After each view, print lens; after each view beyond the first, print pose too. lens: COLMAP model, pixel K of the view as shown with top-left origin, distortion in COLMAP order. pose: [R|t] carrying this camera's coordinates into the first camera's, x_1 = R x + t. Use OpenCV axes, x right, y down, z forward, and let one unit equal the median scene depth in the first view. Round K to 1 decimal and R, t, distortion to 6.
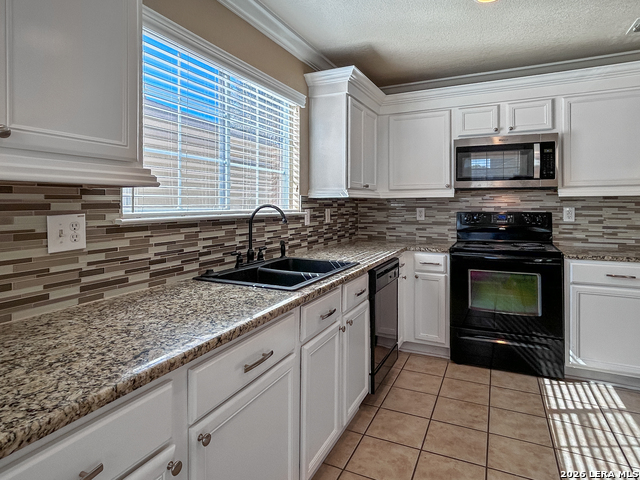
lens RADIAL K [[368.6, 0, 295.3], [0, 368.6, 201.9], [0, 0, 1]] dist [0.001421, 0.001584]
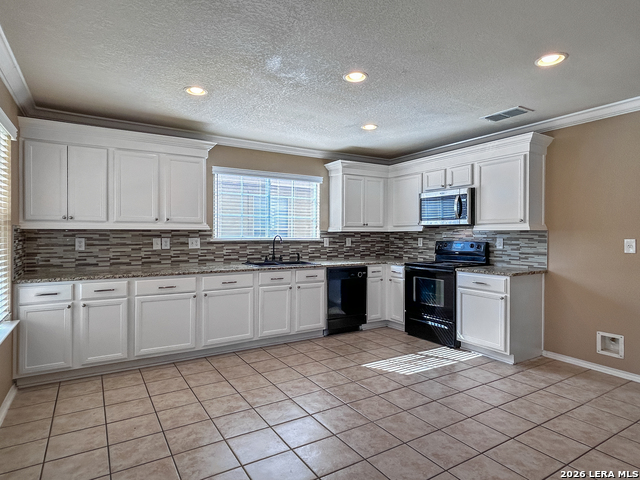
lens RADIAL K [[368.6, 0, 321.2], [0, 368.6, 236.4], [0, 0, 1]] dist [0.001421, 0.001584]
pose [[0.845531, 0.006350, -0.533889, 1.014378], [-0.000599, 0.999940, 0.010945, -0.008263], [0.533926, -0.008934, 0.845484, -0.580963]]
